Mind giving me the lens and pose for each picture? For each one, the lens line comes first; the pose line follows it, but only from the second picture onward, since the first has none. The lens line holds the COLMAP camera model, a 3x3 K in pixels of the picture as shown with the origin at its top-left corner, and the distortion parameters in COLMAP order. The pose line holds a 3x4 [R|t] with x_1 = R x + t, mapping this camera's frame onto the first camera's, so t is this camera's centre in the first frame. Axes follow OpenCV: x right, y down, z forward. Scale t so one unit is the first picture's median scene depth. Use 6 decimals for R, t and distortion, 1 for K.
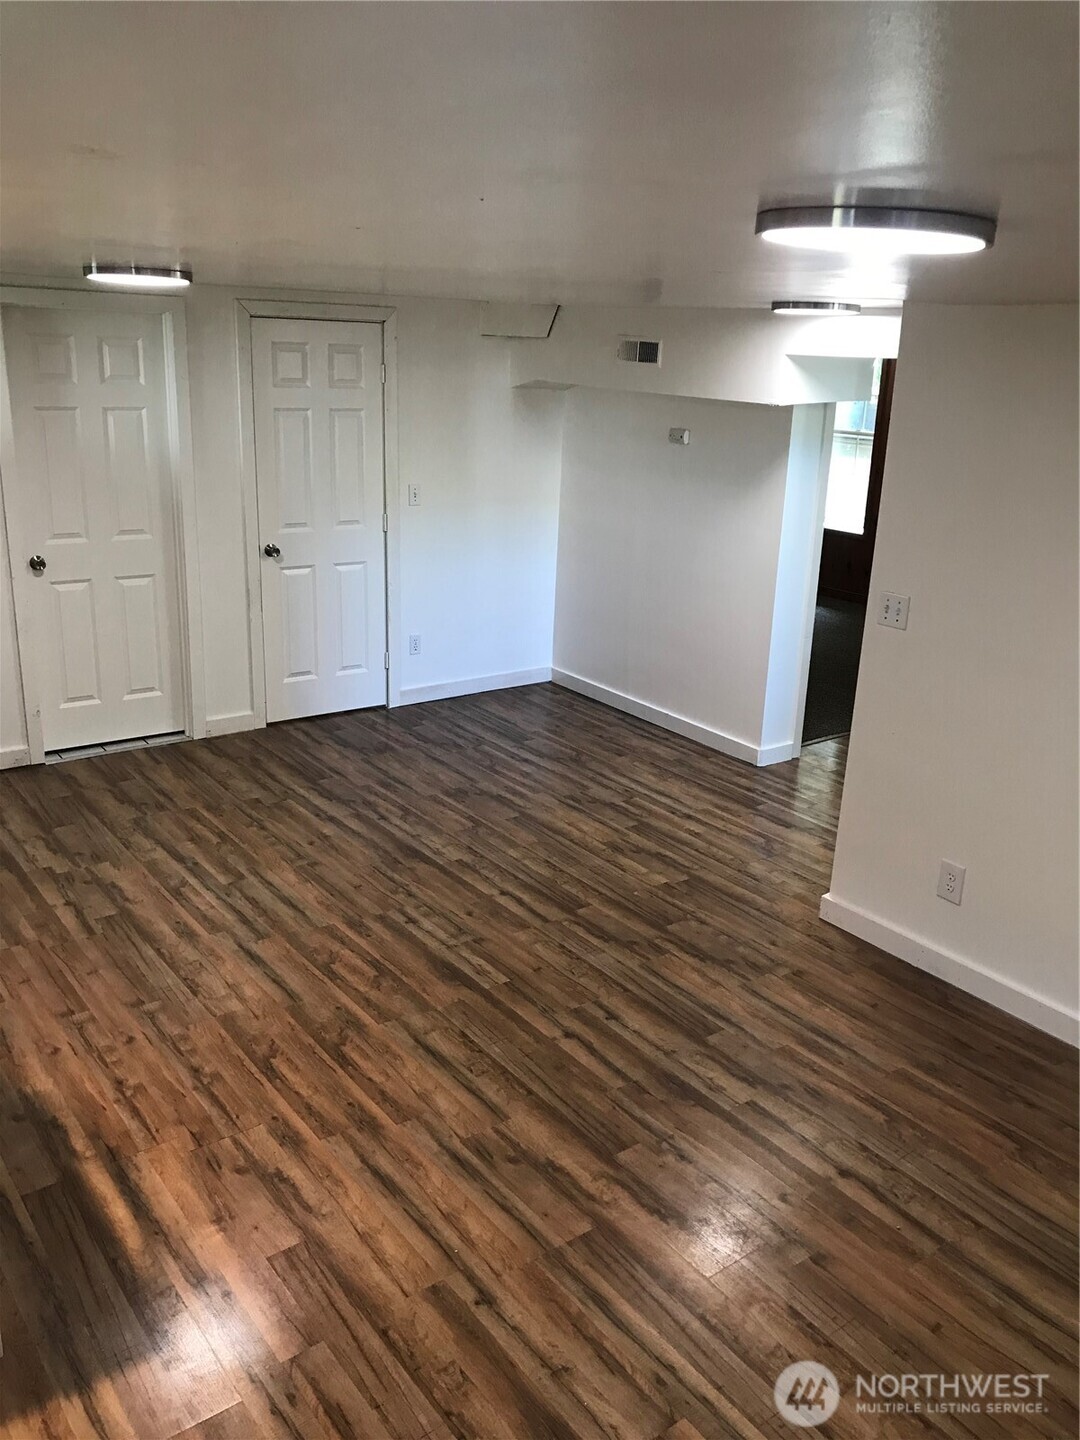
lens RADIAL K [[1195.0, 0, 540.0], [0, 1195.0, 720.0], [0, 0, 1]] dist [0.130122, -0.363929]
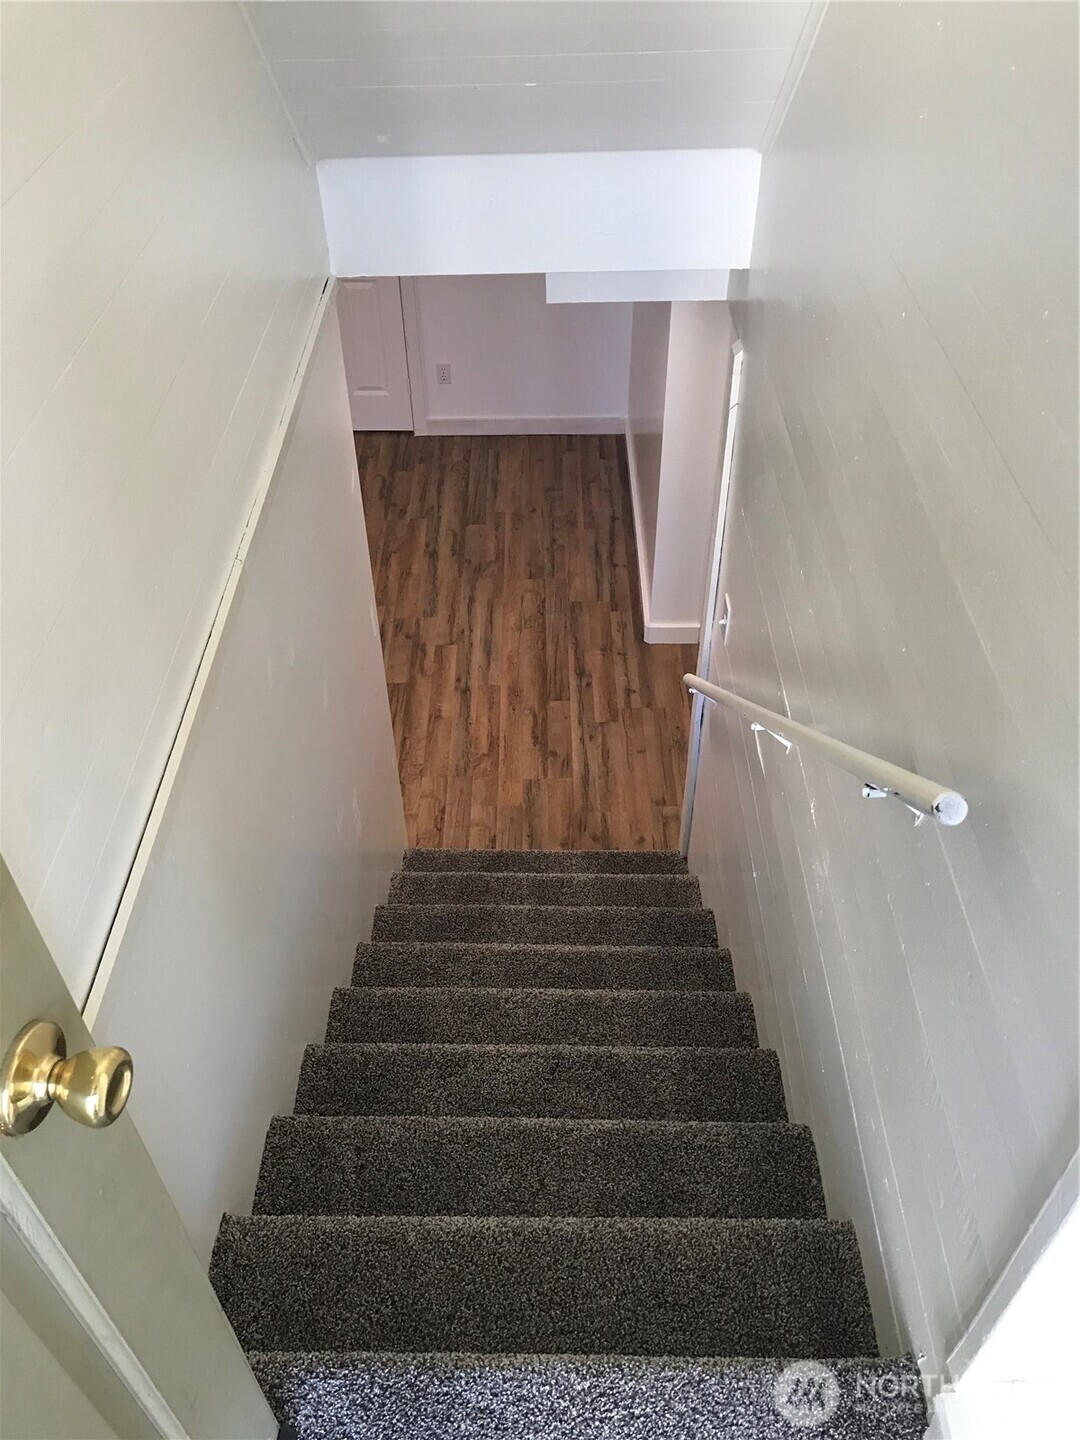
lens RADIAL K [[1195.0, 0, 540.0], [0, 1195.0, 720.0], [0, 0, 1]] dist [0.130122, -0.363929]
pose [[0.807061, 0.374555, -0.456465, 0.660952], [-0.145596, 0.875422, 0.460909, -0.369772], [0.572236, -0.305523, 0.761053, 0.338792]]
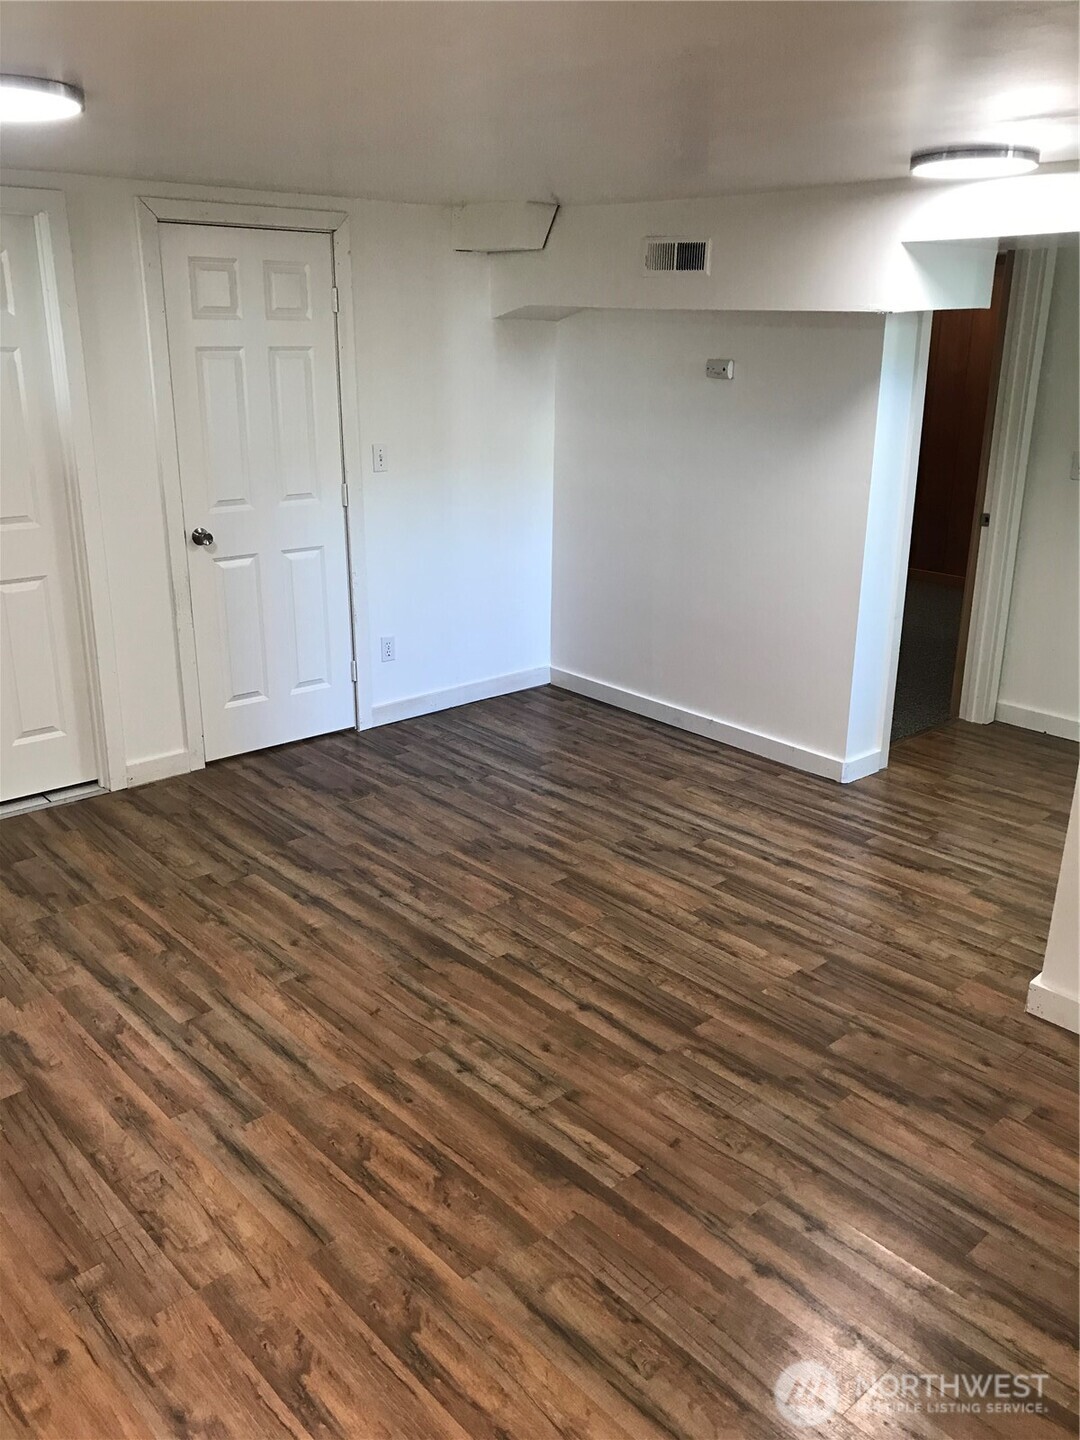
lens RADIAL K [[1193.3, 0, 540.0], [0, 1193.3, 720.0], [0, 0, 1]] dist [0.022893, -0.002353]
pose [[0.995163, -0.054833, 0.081507, -0.096279], [0.053286, 0.998358, 0.021034, -0.036984], [-0.082527, -0.016589, 0.996451, 0.282180]]
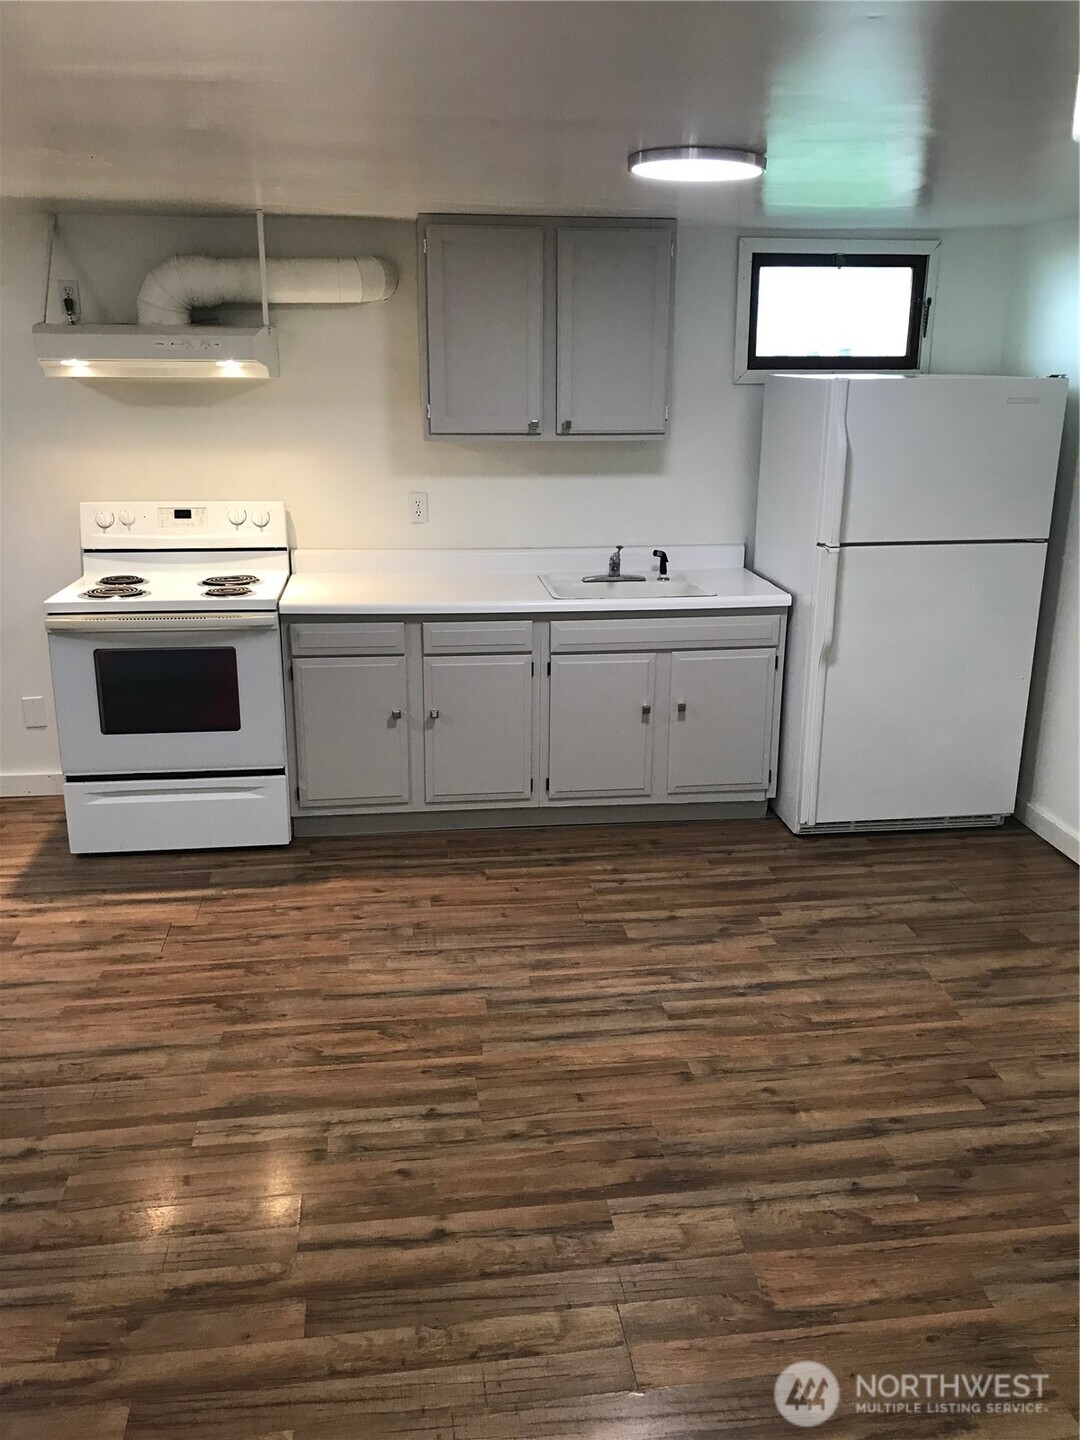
lens RADIAL K [[1193.3, 0, 540.0], [0, 1193.3, 720.0], [0, 0, 1]] dist [0.022893, -0.002353]
pose [[-0.489313, 0.216855, -0.844717, 0.320407], [-0.283513, 0.876427, 0.389224, -0.253174], [0.824738, 0.429941, -0.367366, 1.047692]]
